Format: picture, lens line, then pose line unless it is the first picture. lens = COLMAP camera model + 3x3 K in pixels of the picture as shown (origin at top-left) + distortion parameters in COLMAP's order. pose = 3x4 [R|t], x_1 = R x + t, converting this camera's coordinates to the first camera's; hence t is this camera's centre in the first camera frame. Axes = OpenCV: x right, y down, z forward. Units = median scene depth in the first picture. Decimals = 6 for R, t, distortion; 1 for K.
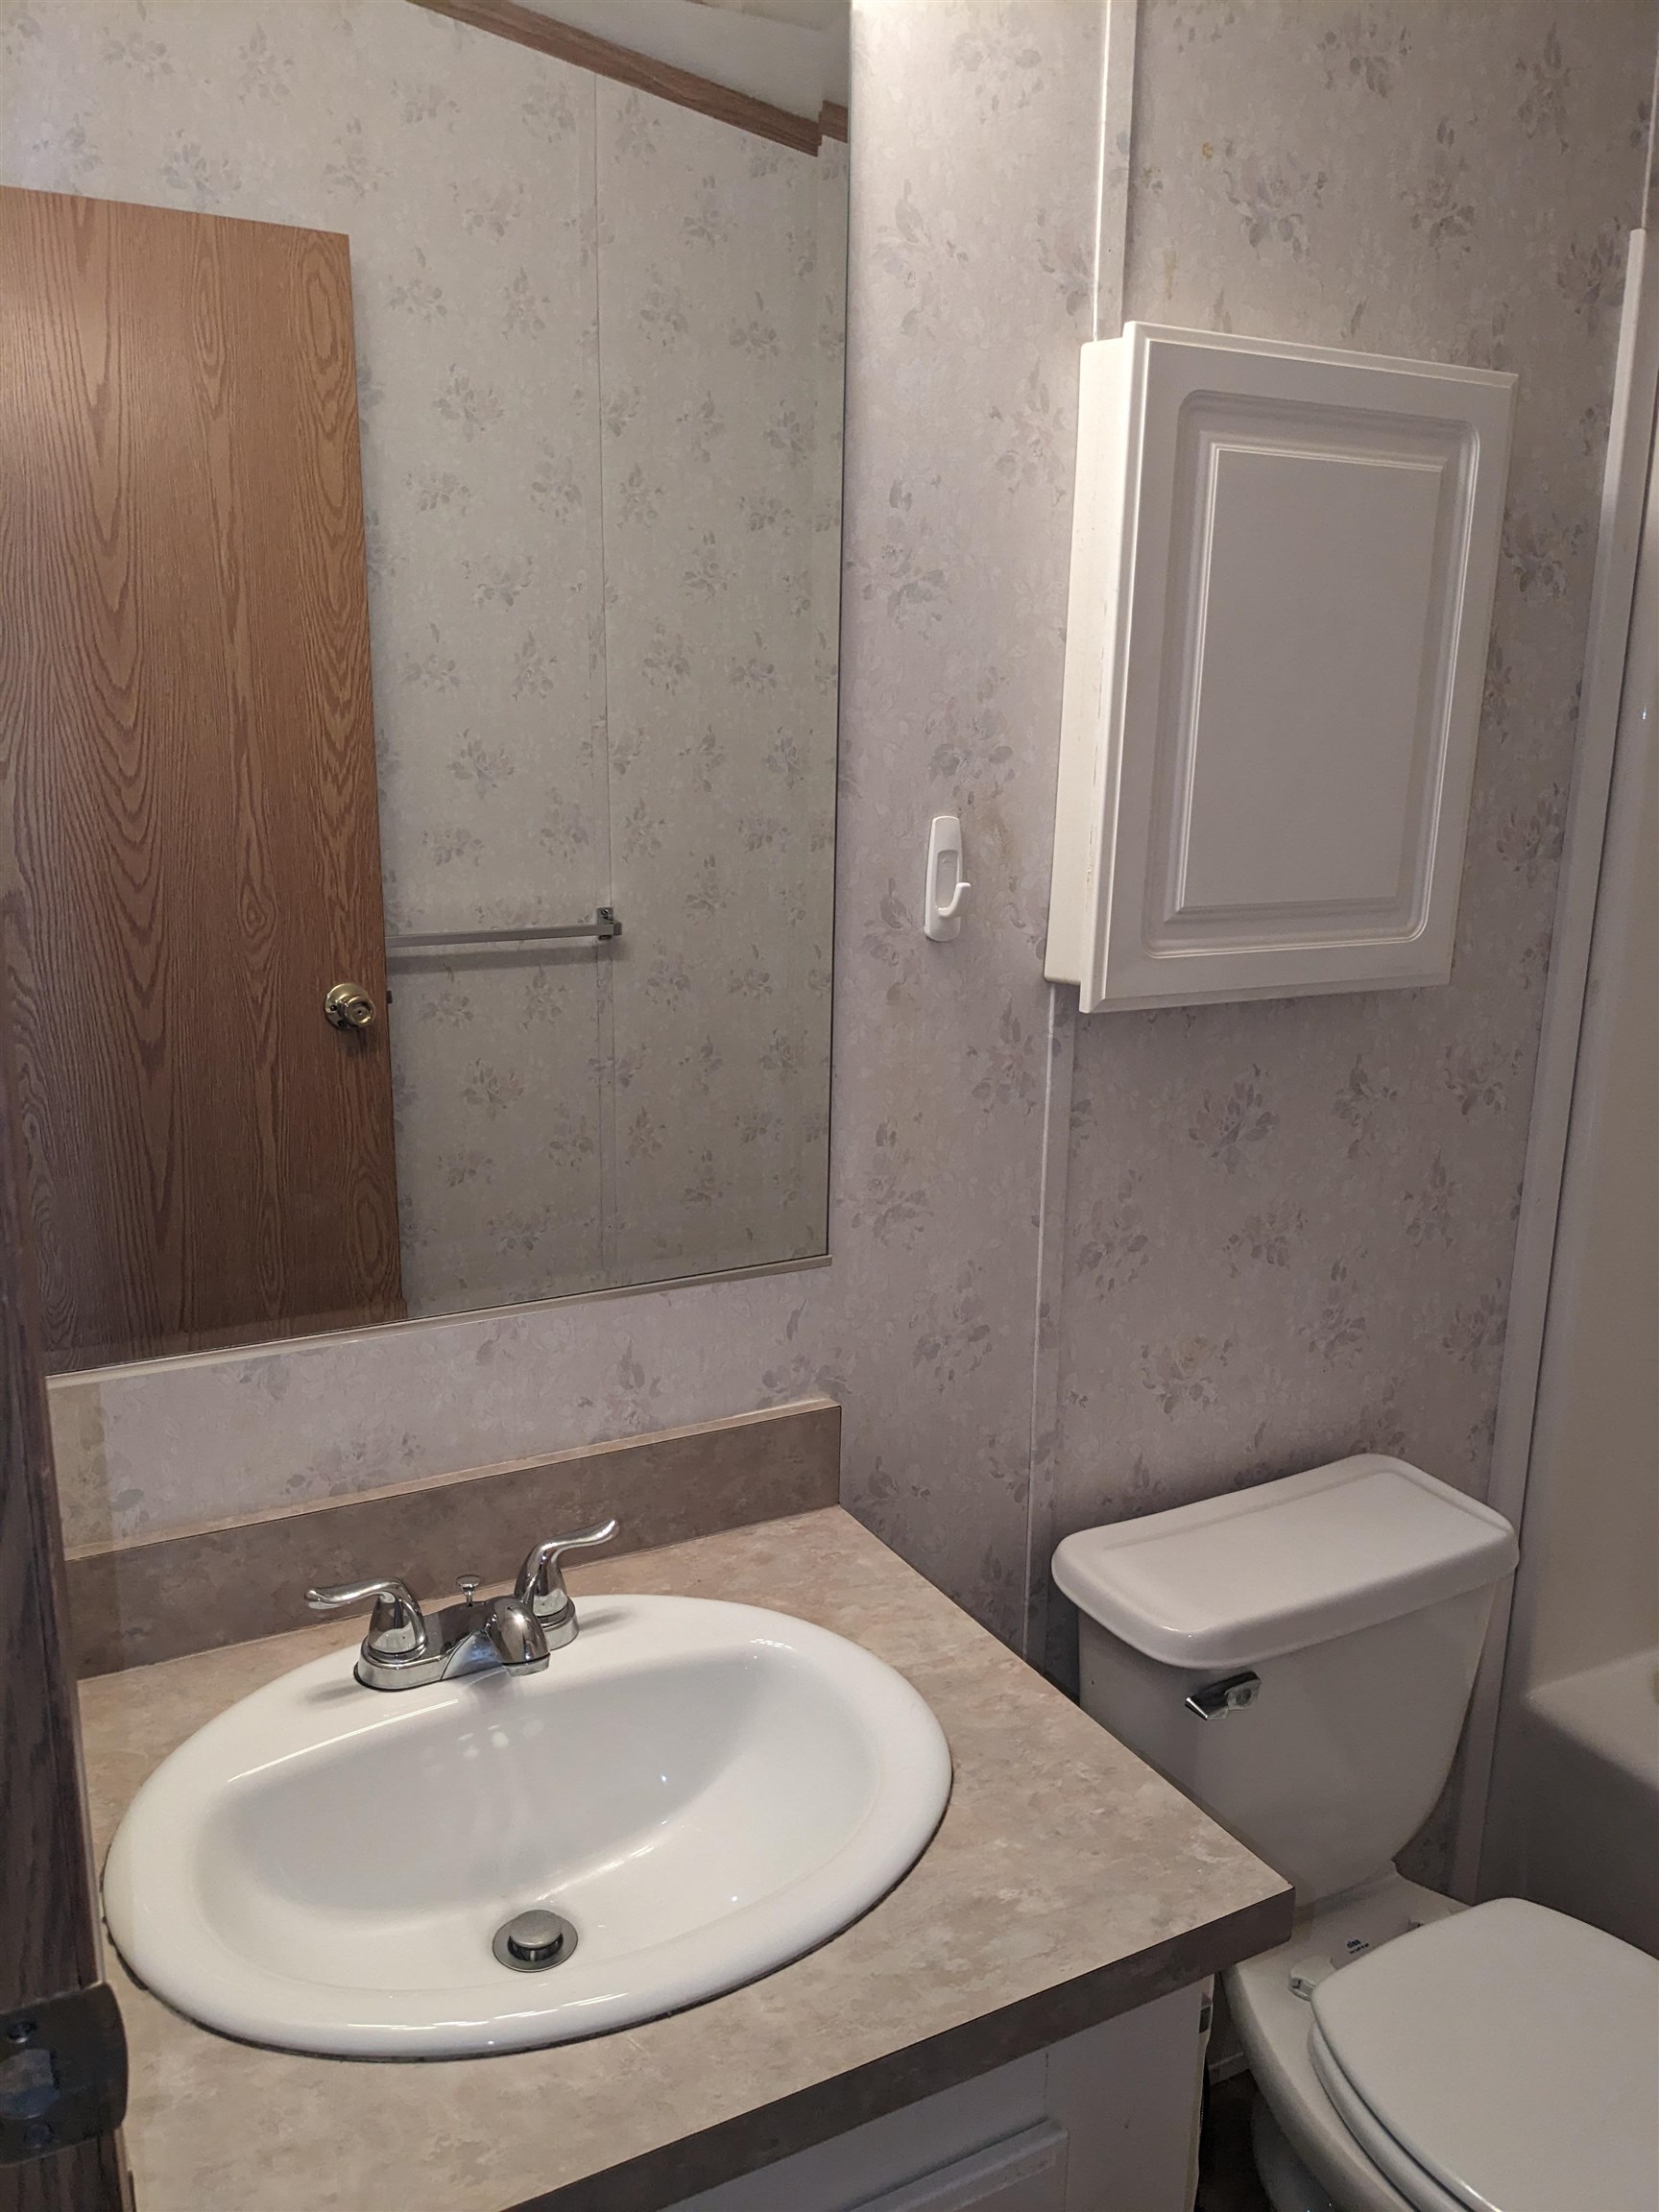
lens RADIAL K [[1753.3, 0, 781.7], [0, 1753.3, 1131.4], [0, 0, 1]] dist [0.029288, -0.058586]
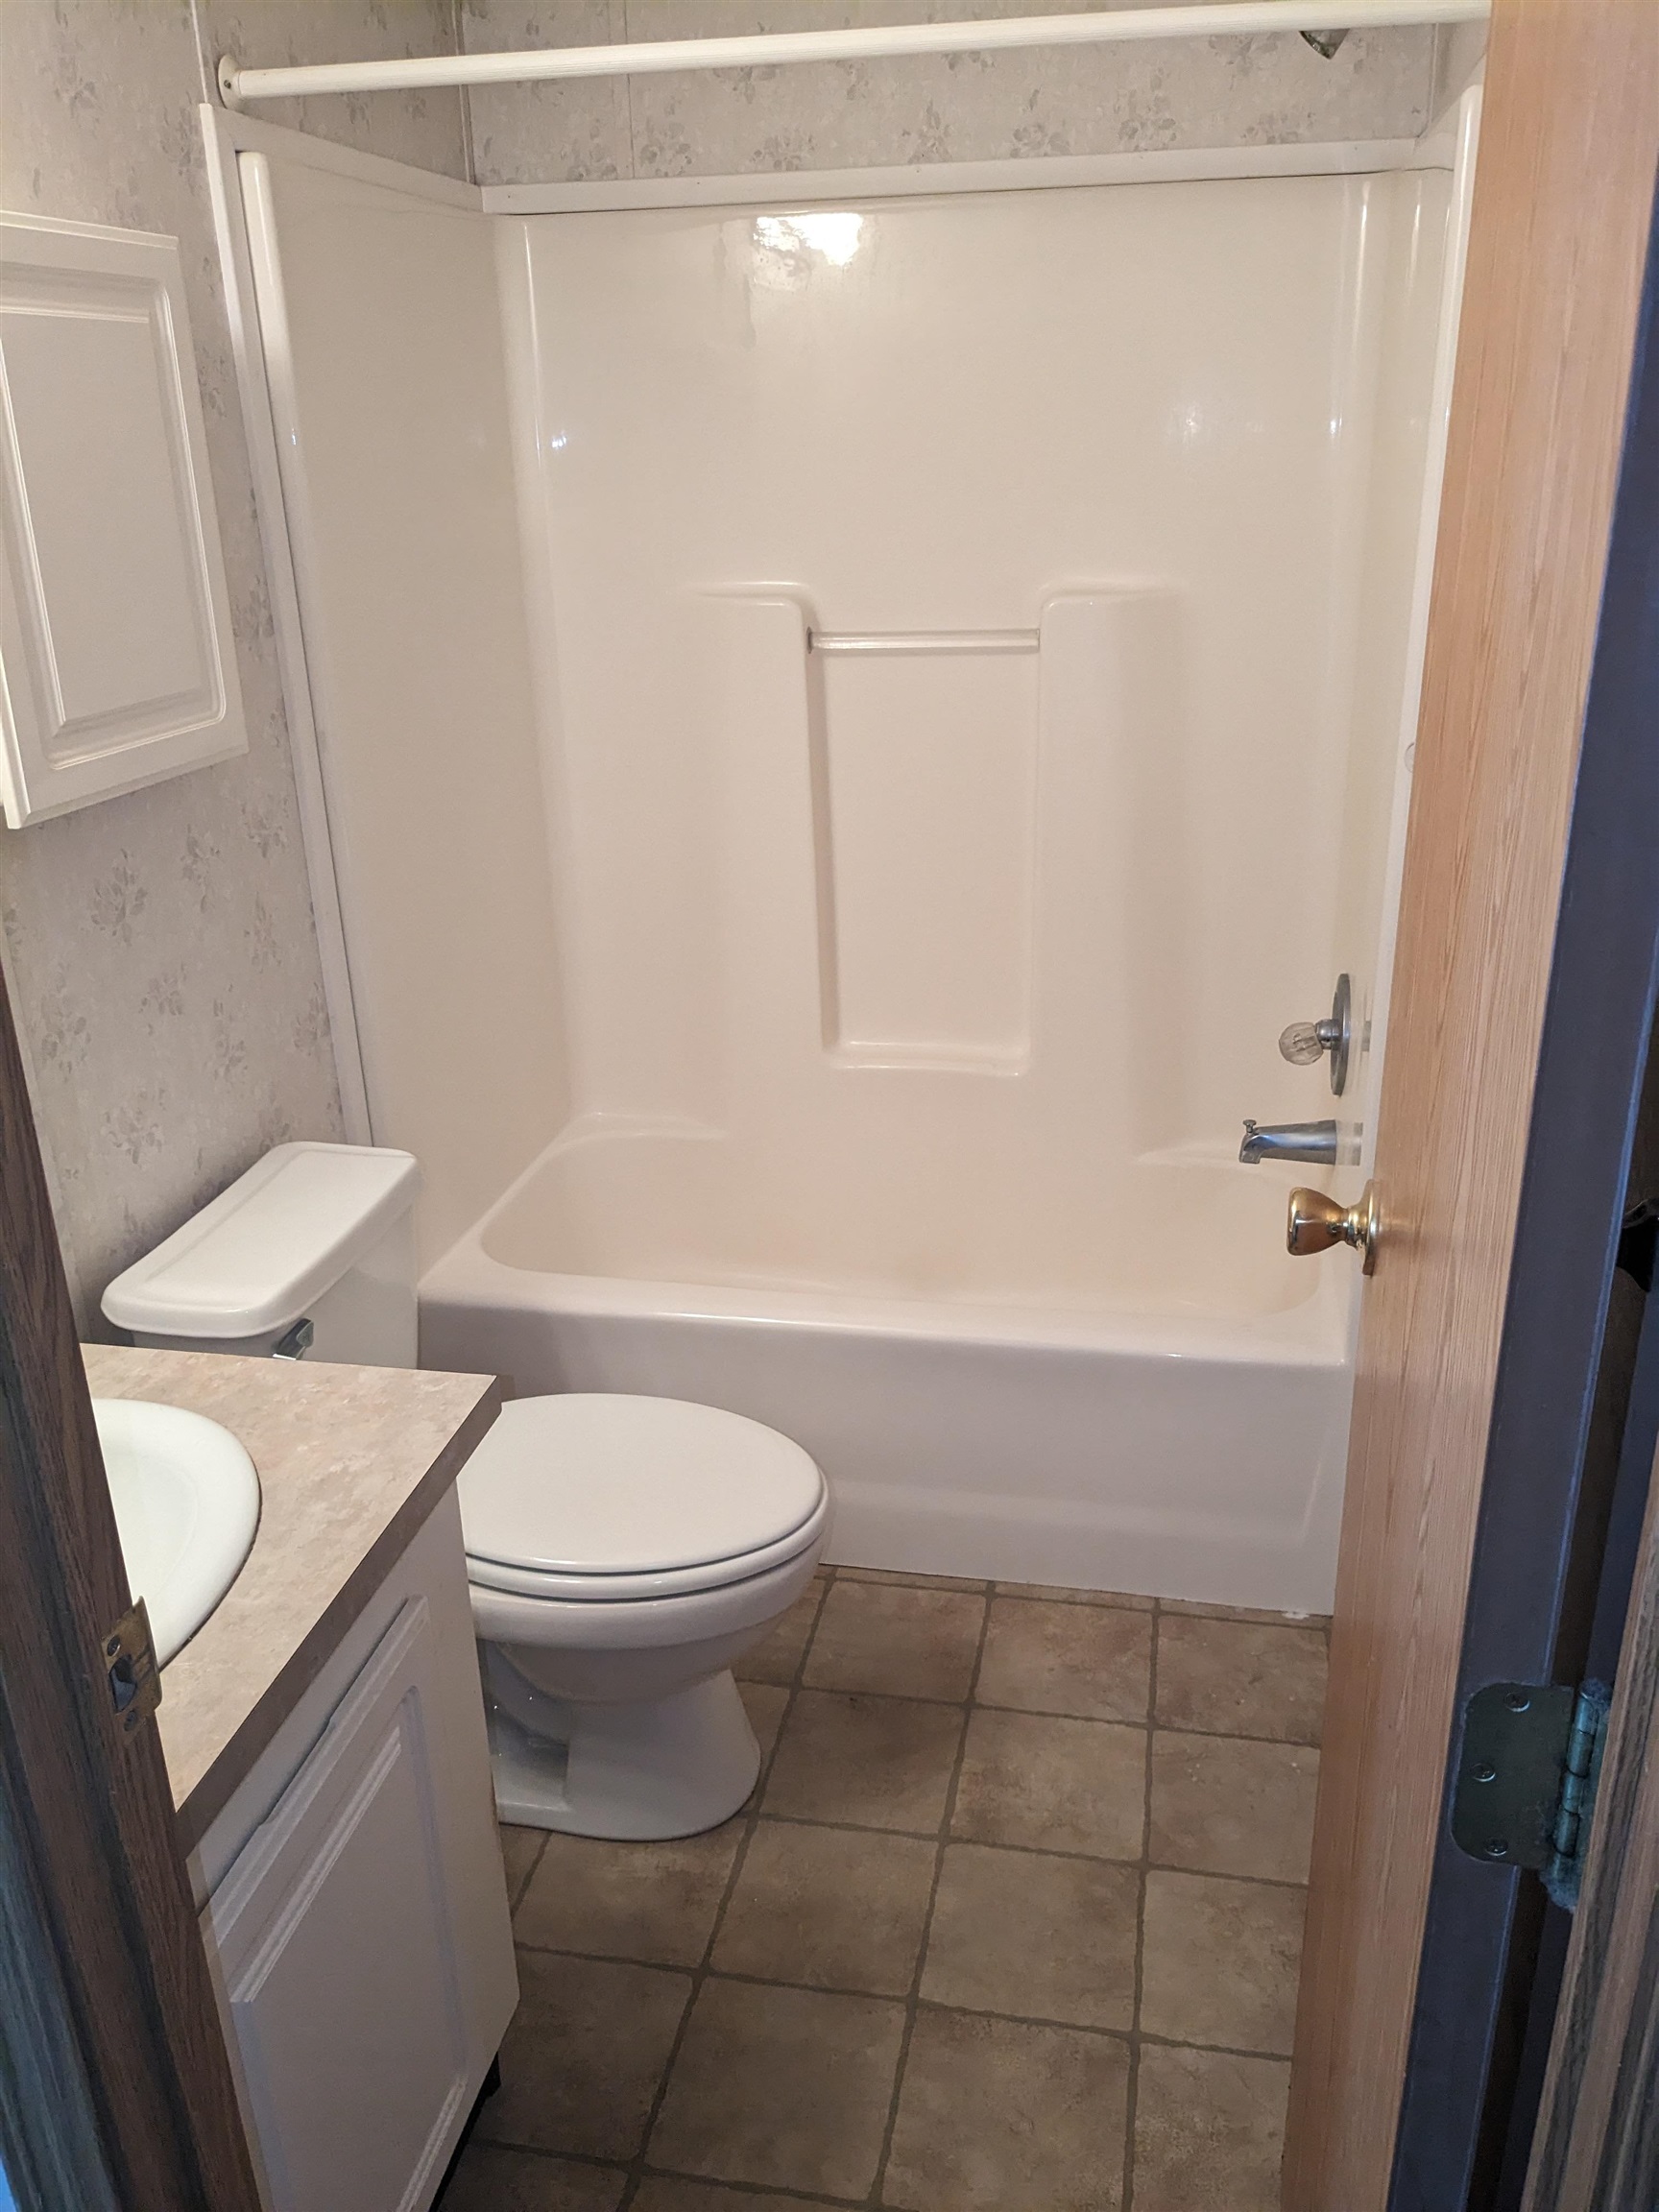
lens RADIAL K [[1753.3, 0, 829.1], [0, 1753.3, 1110.8], [0, 0, 1]] dist [0.029288, -0.058586]
pose [[0.639683, -0.311076, 0.702878, -0.296597], [0.223461, 0.950212, 0.217170, -0.021728], [-0.735440, 0.018145, 0.677347, -0.119769]]
